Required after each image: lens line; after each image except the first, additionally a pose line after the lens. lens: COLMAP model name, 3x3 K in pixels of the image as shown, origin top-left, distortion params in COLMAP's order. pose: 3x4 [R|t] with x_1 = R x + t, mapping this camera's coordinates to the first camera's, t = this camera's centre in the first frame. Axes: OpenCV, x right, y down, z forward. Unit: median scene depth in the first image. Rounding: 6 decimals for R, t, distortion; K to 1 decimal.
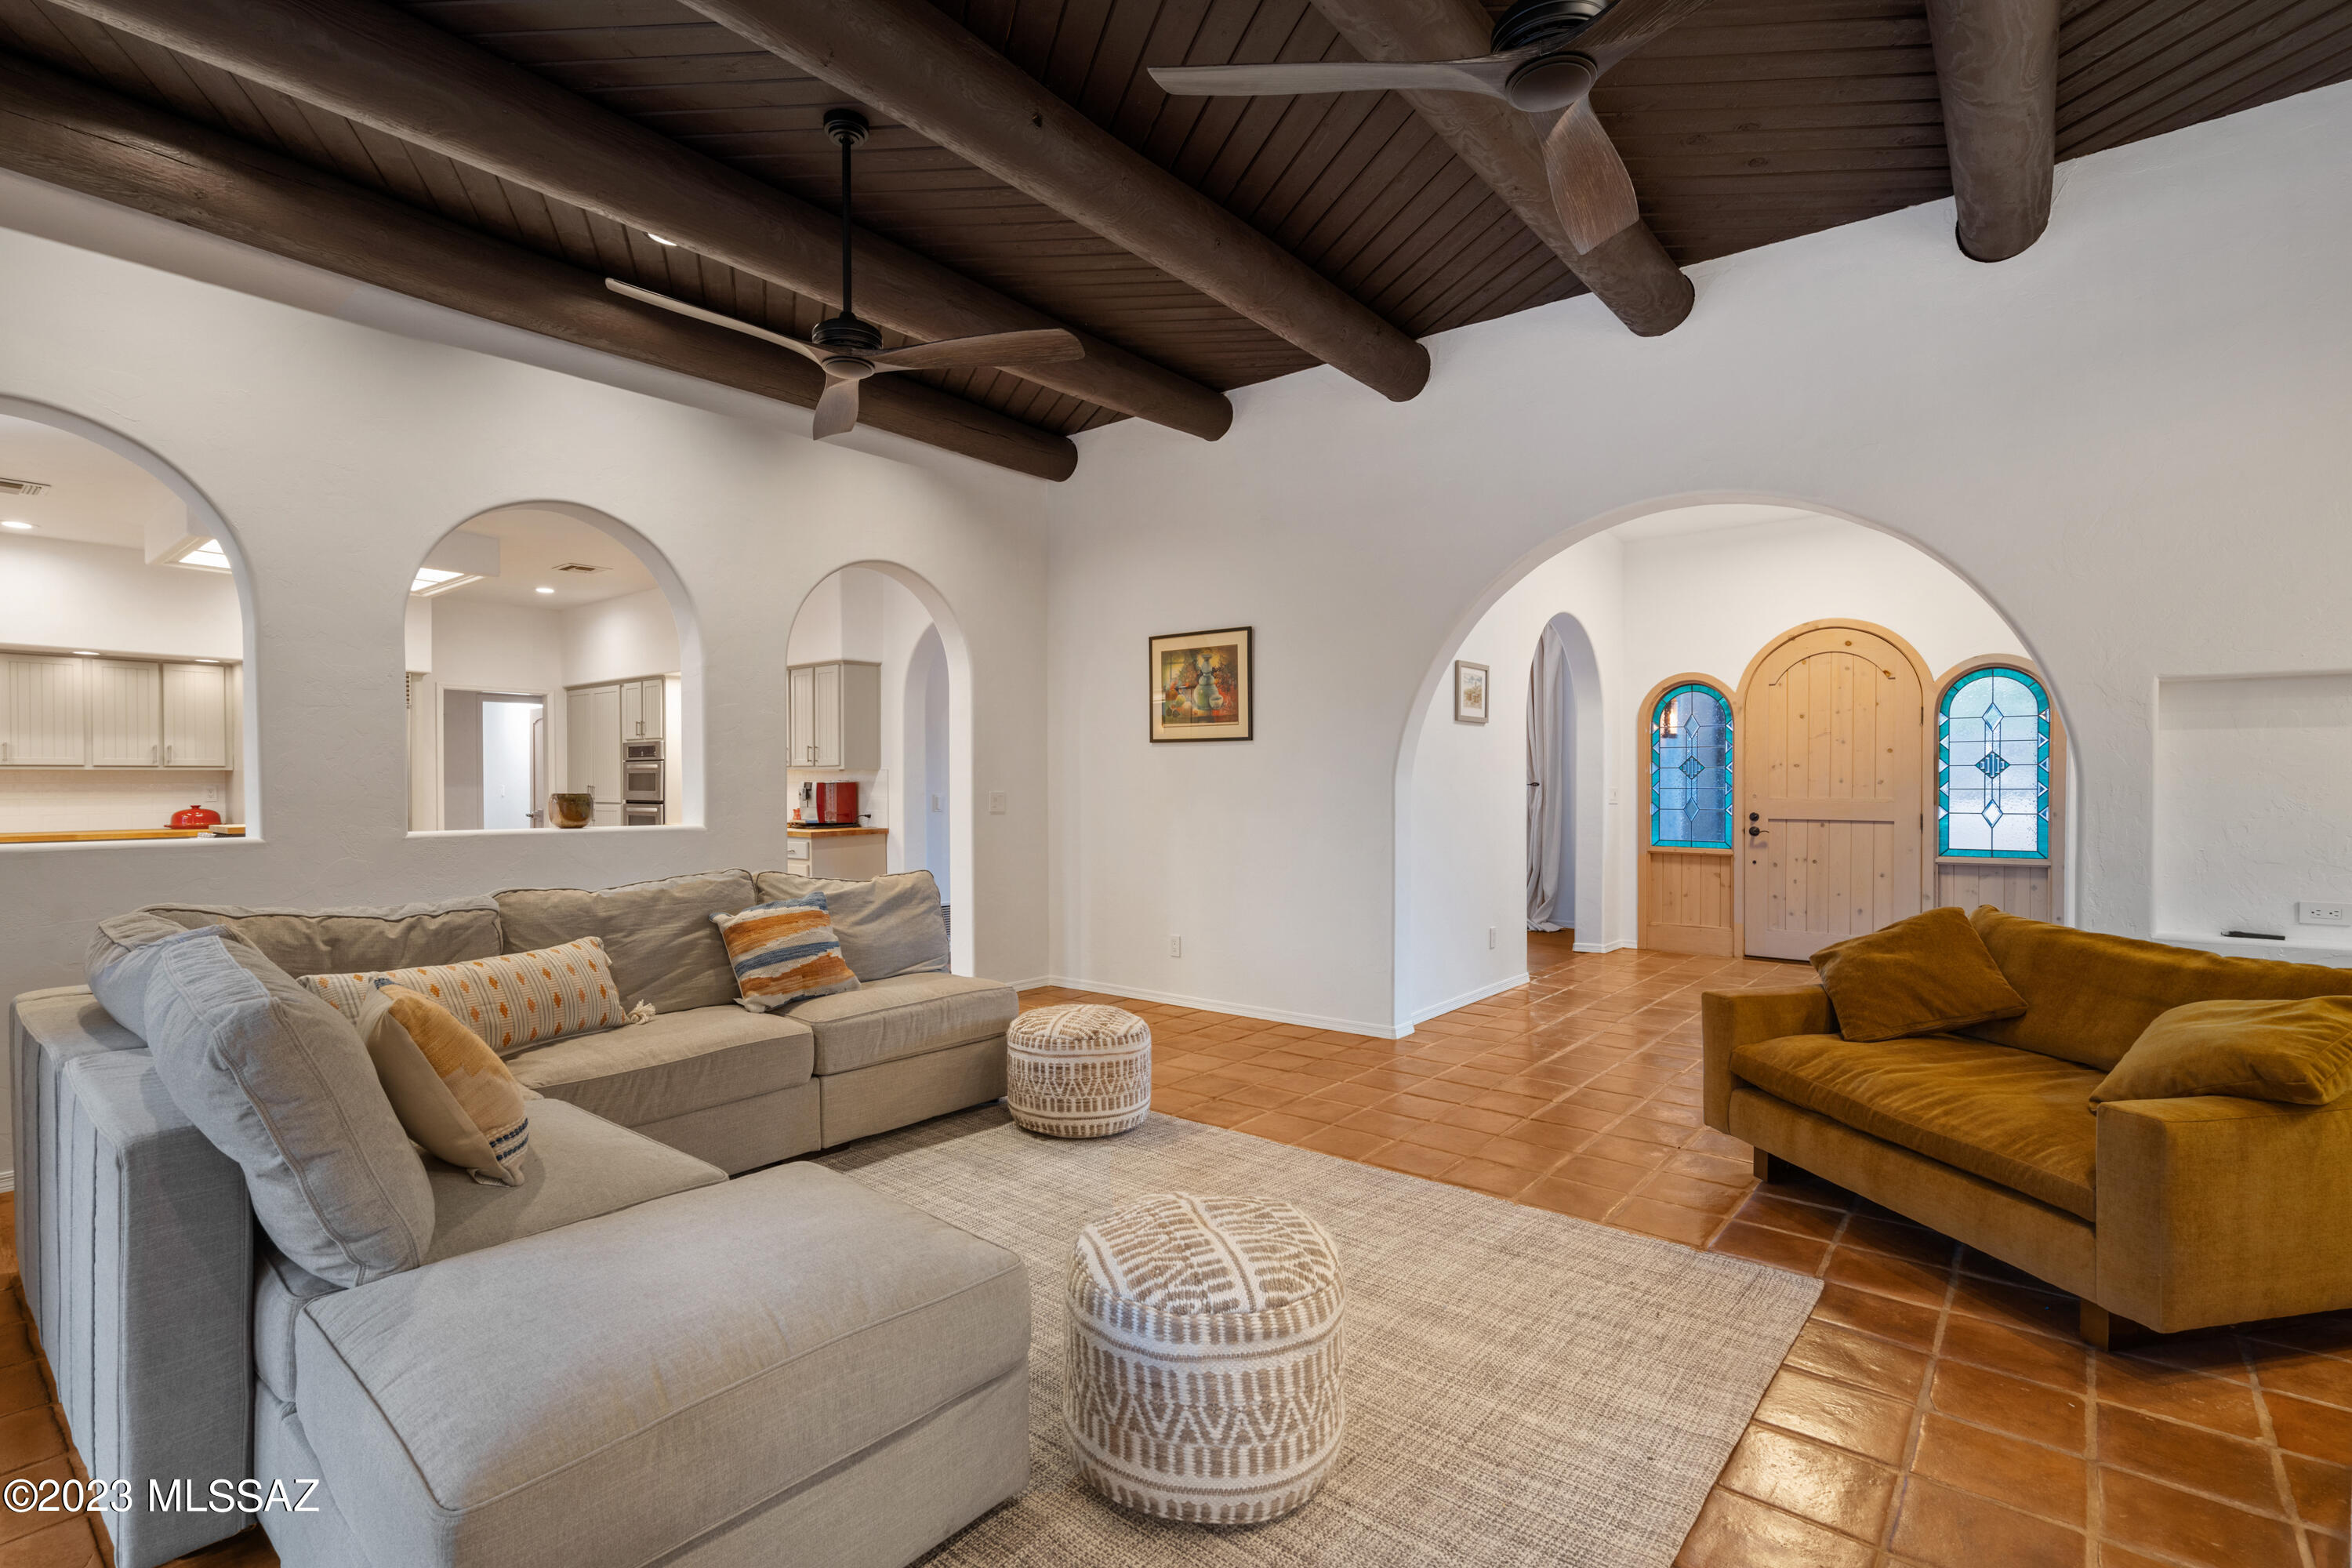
lens RADIAL K [[1092.0, 0, 1177.7], [0, 1092.0, 794.5], [0, 0, 1]] dist [-0.002834, -0.000675]
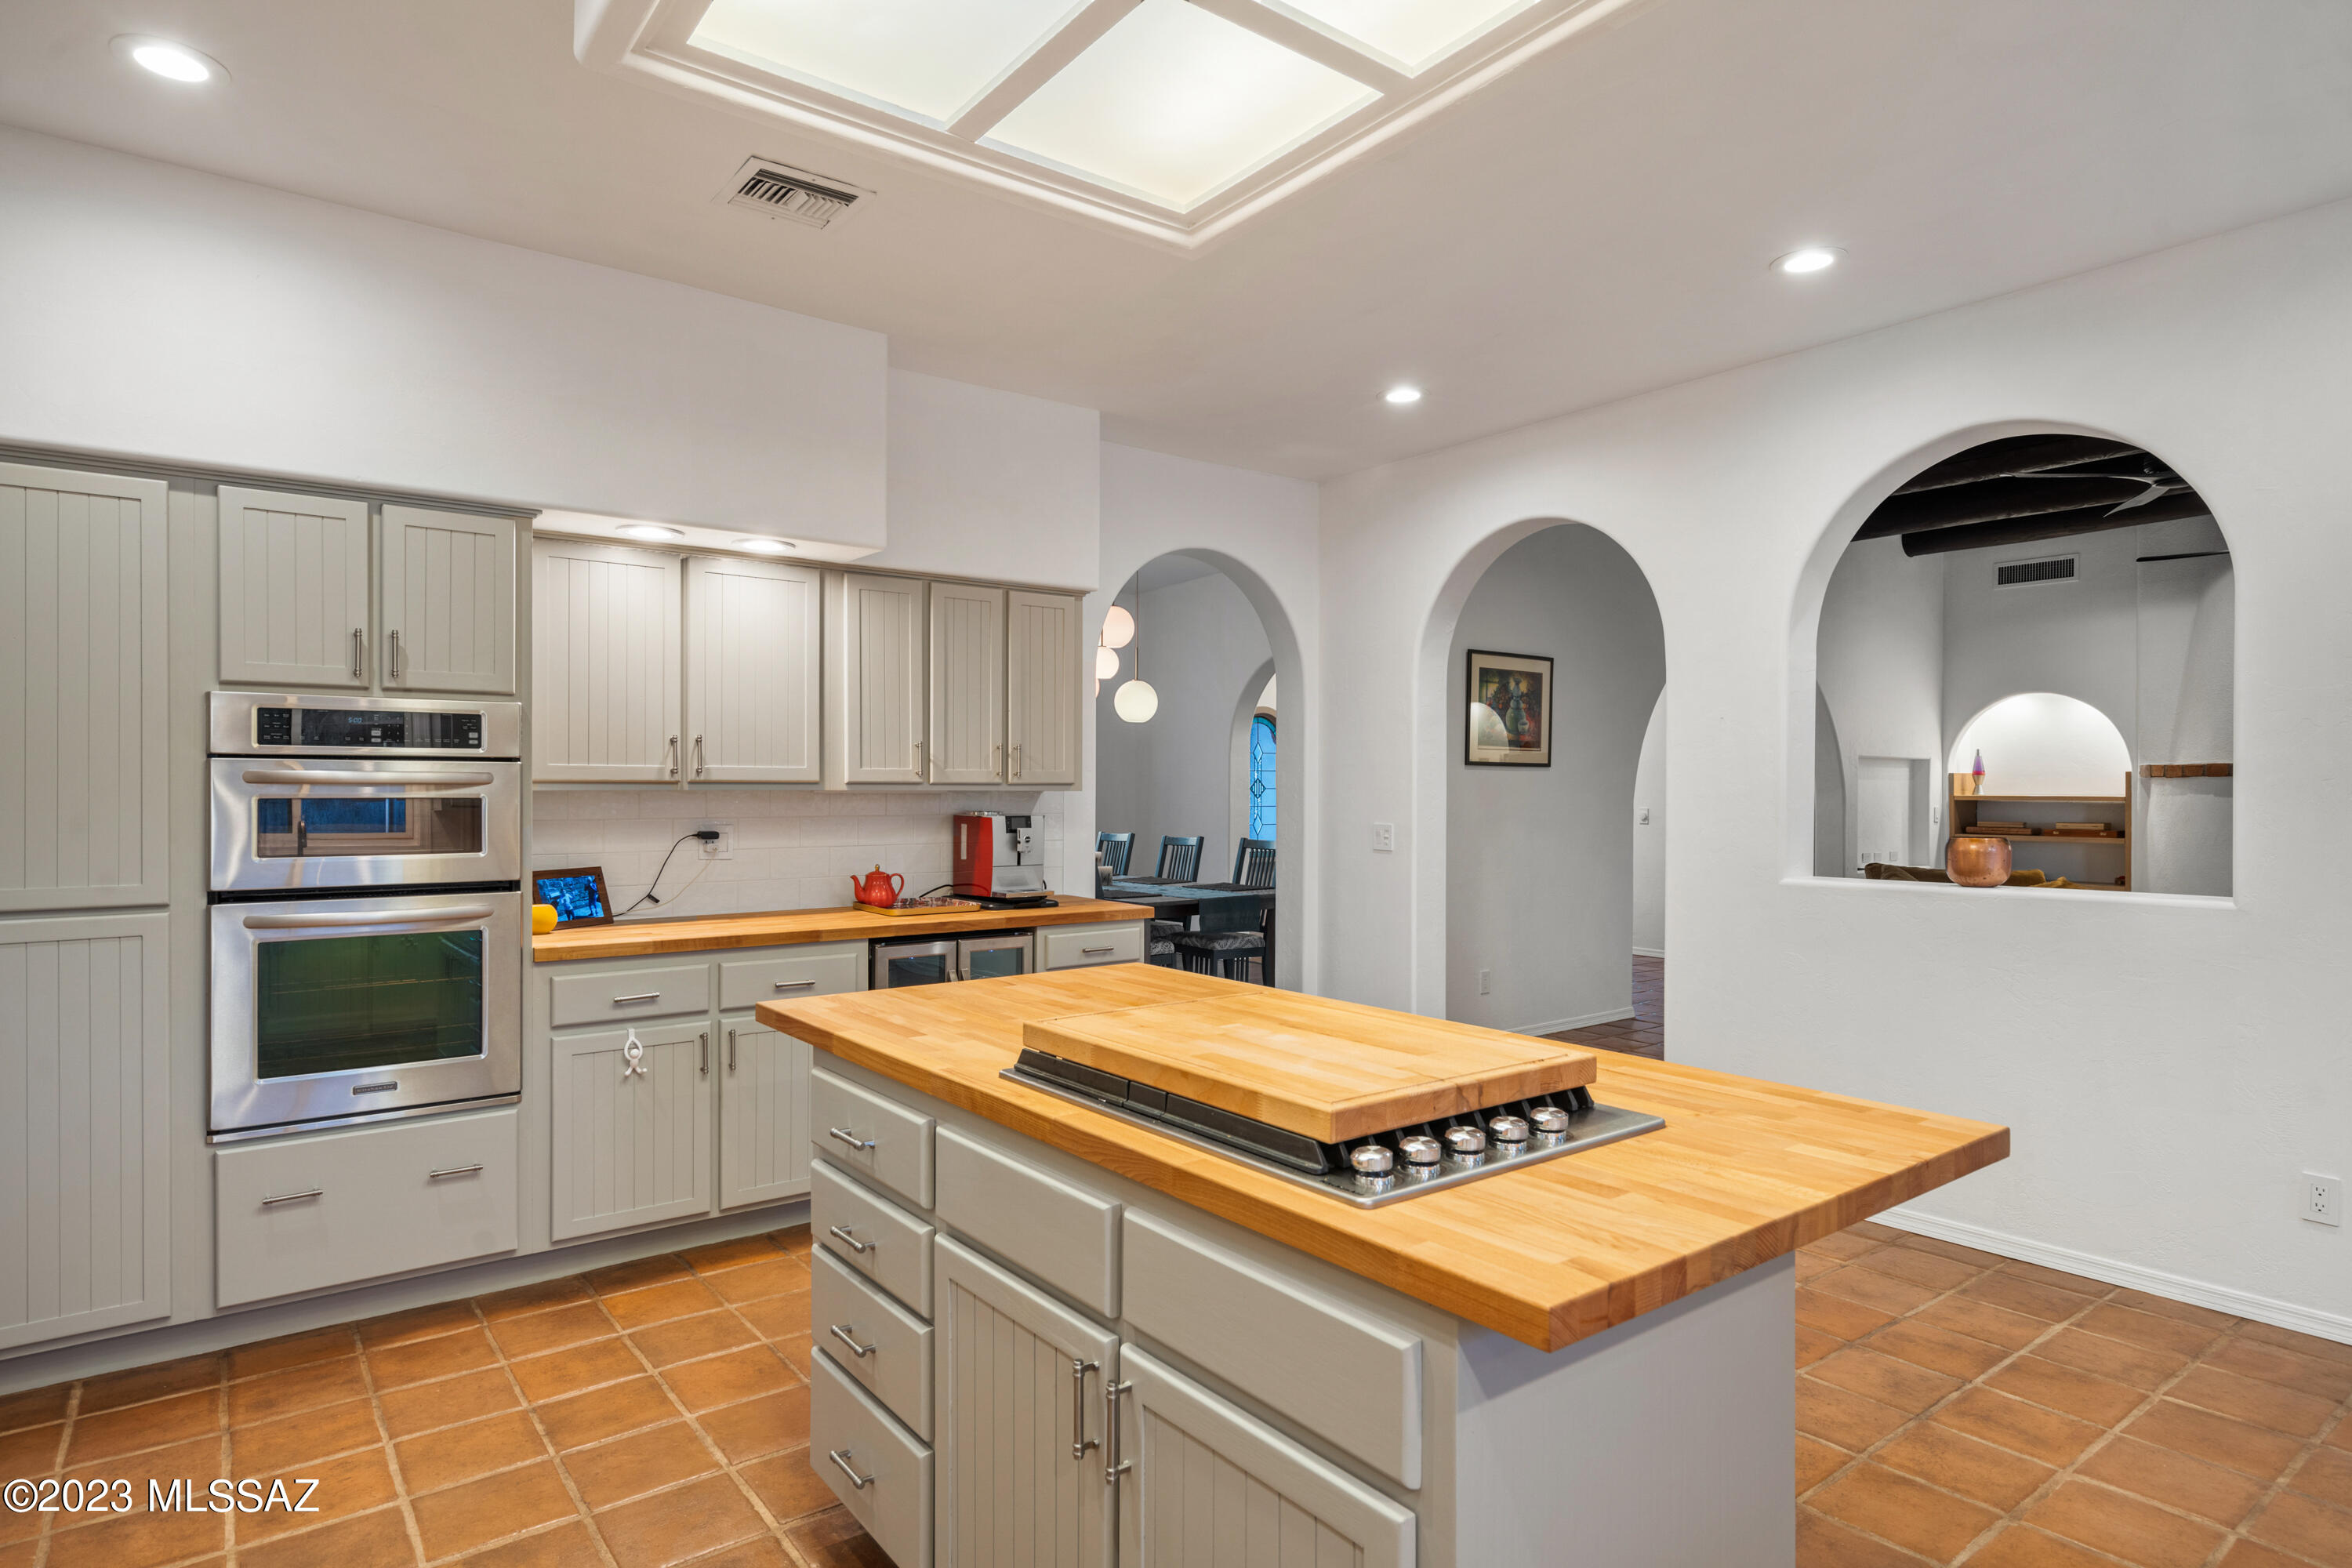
lens RADIAL K [[1270.3, 0, 1152.3], [0, 1270.3, 785.3], [0, 0, 1]] dist [0.001983, 0.001179]
pose [[0.252004, 0.003955, 0.967718, -0.988472], [0.011348, 0.999911, -0.007042, -0.023093], [-0.967660, 0.012757, 0.251937, 0.874584]]
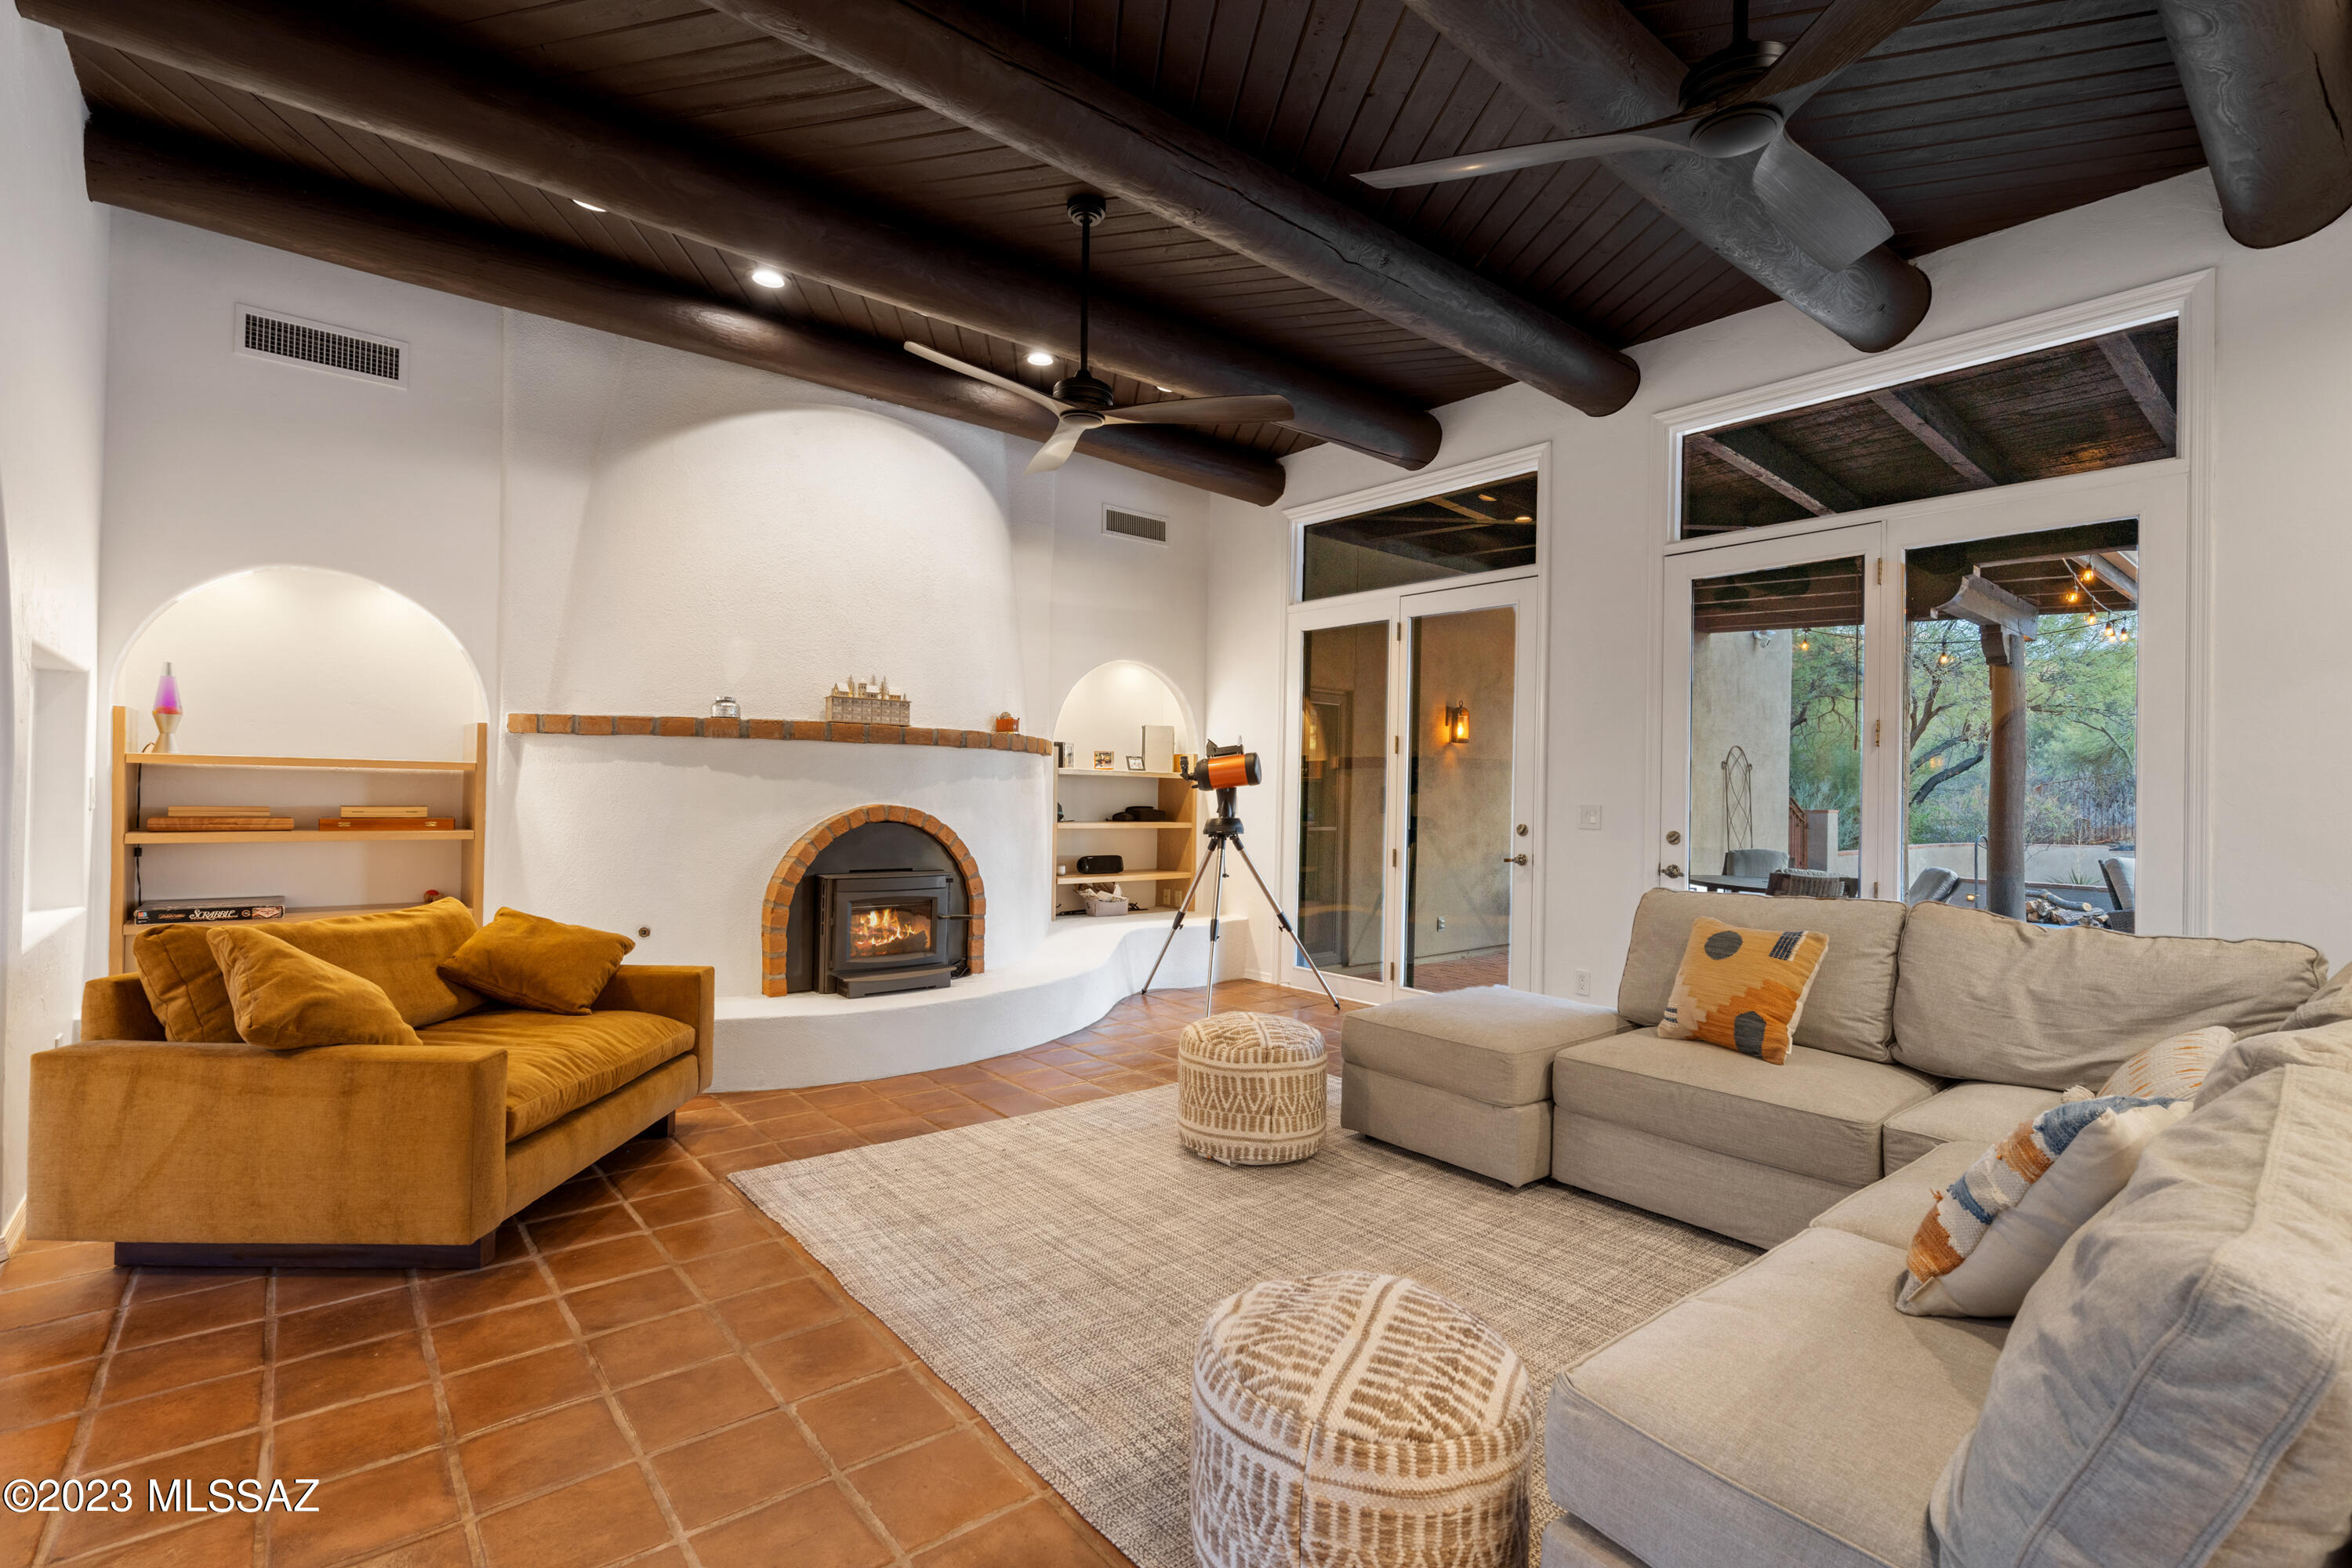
lens RADIAL K [[1066.1, 0, 1171.9], [0, 1066.1, 800.3], [0, 0, 1]] dist [-0.004853, 0.000285]
pose [[-0.981595, -0.021448, 0.189768, -0.050987], [-0.017516, 0.999596, 0.022374, -0.008598], [-0.190171, 0.018638, -0.981574, 0.820914]]
